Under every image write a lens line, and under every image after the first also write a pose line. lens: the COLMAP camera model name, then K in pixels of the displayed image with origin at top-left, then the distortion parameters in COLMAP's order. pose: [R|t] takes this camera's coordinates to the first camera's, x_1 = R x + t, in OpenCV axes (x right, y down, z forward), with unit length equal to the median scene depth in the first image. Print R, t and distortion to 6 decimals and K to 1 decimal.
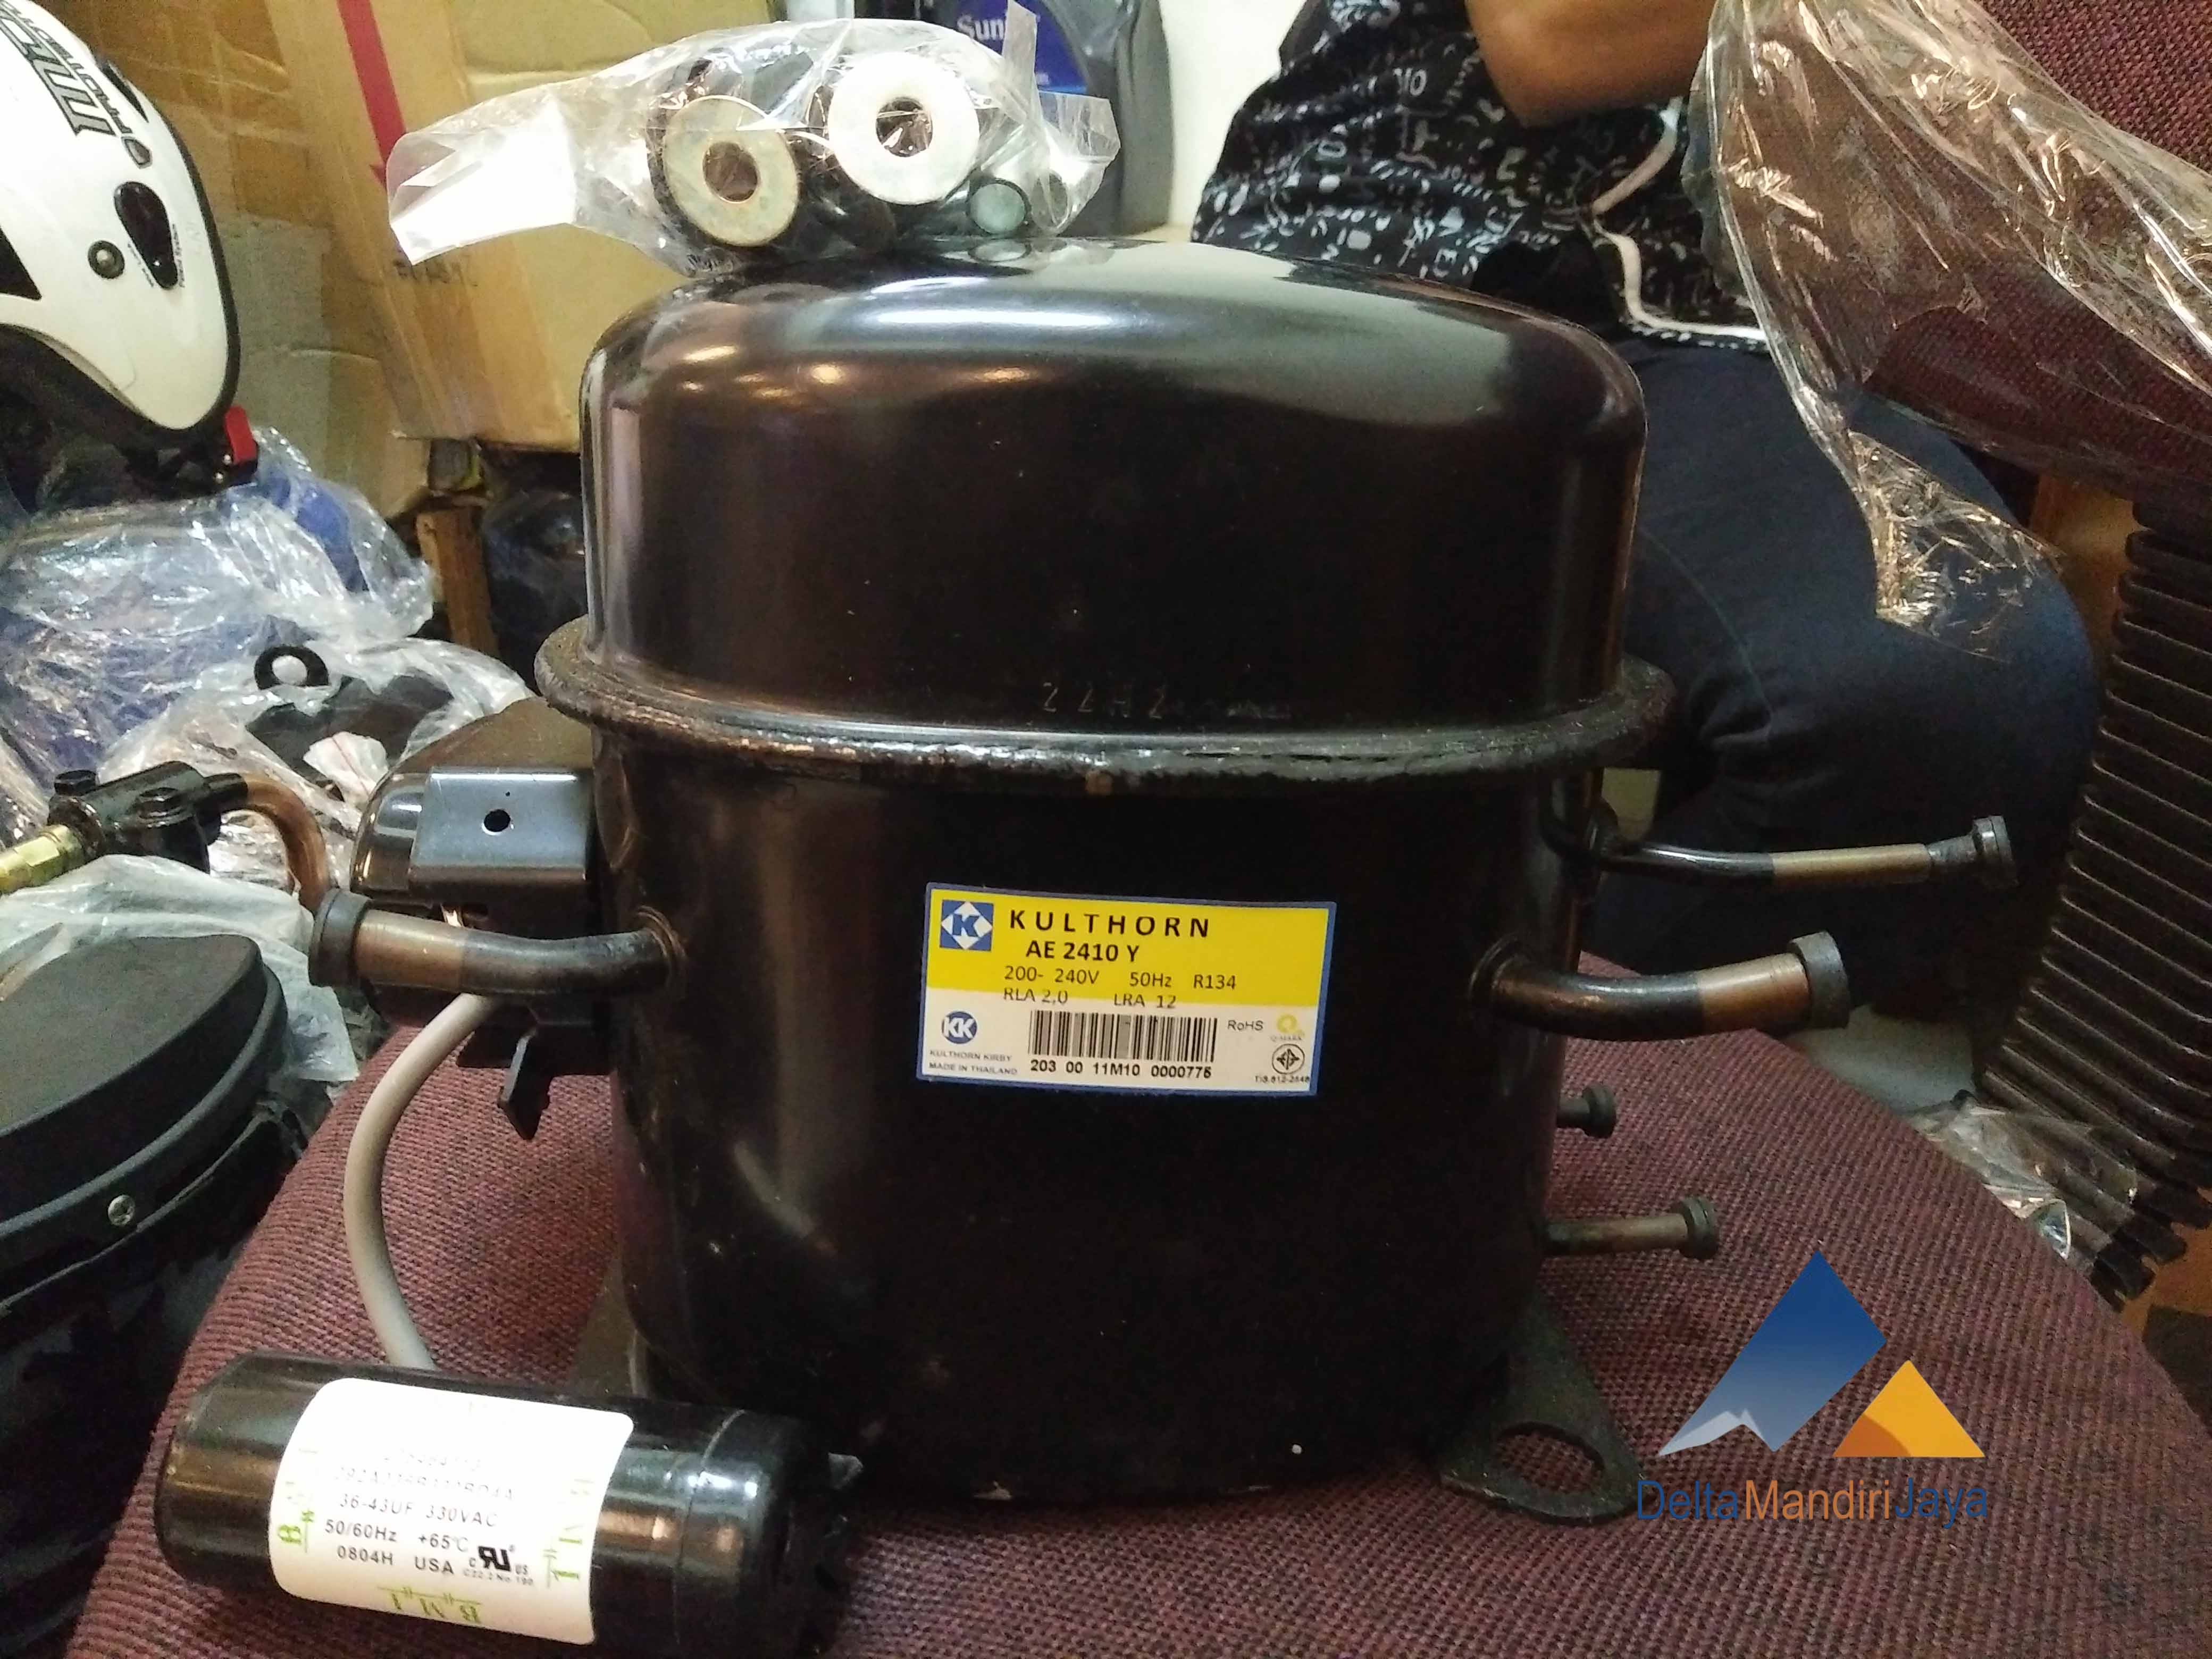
lens RADIAL K [[1827.8, 0, 1109.1], [0, 1827.8, 807.6], [0, 0, 1]] dist [-0.003249, -0.046016]
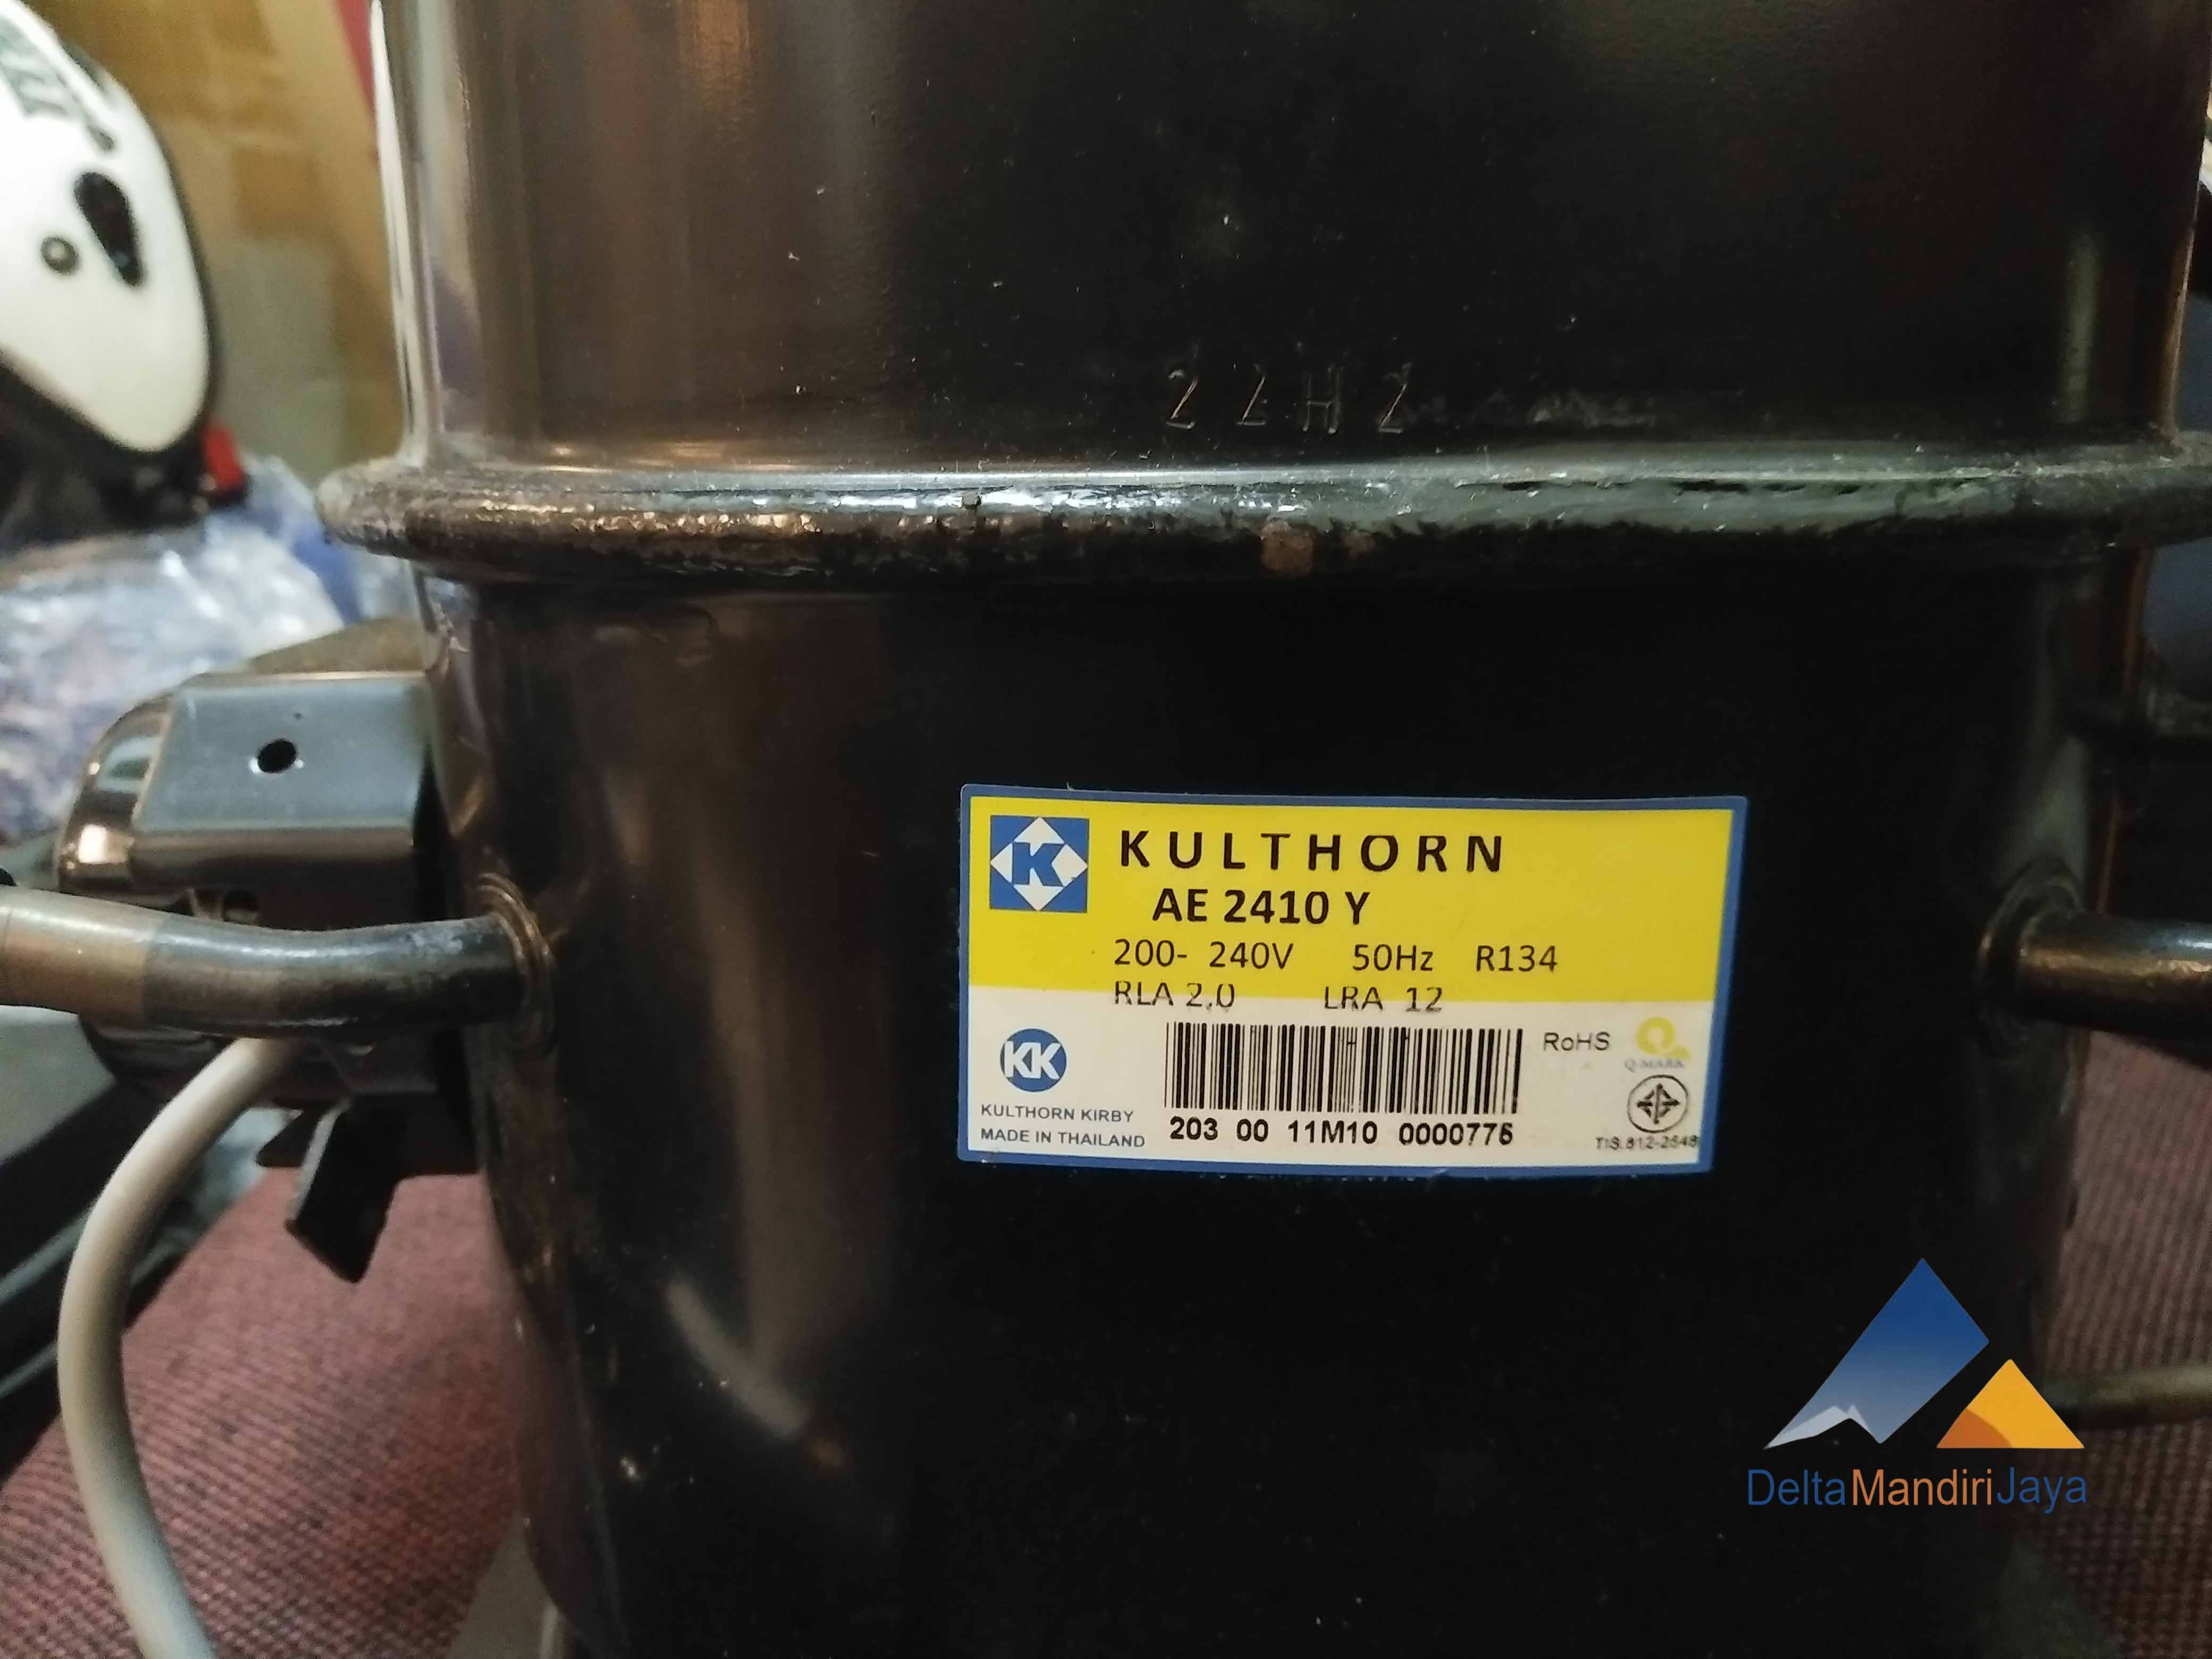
lens RADIAL K [[1827.8, 0, 1091.4], [0, 1827.8, 846.1], [0, 0, 1]] dist [-0.003249, -0.046016]
pose [[0.996633, -0.039059, -0.072094, -0.024139], [0.036489, 0.998663, -0.036630, 0.077583], [0.073428, 0.033876, 0.996725, 0.466448]]
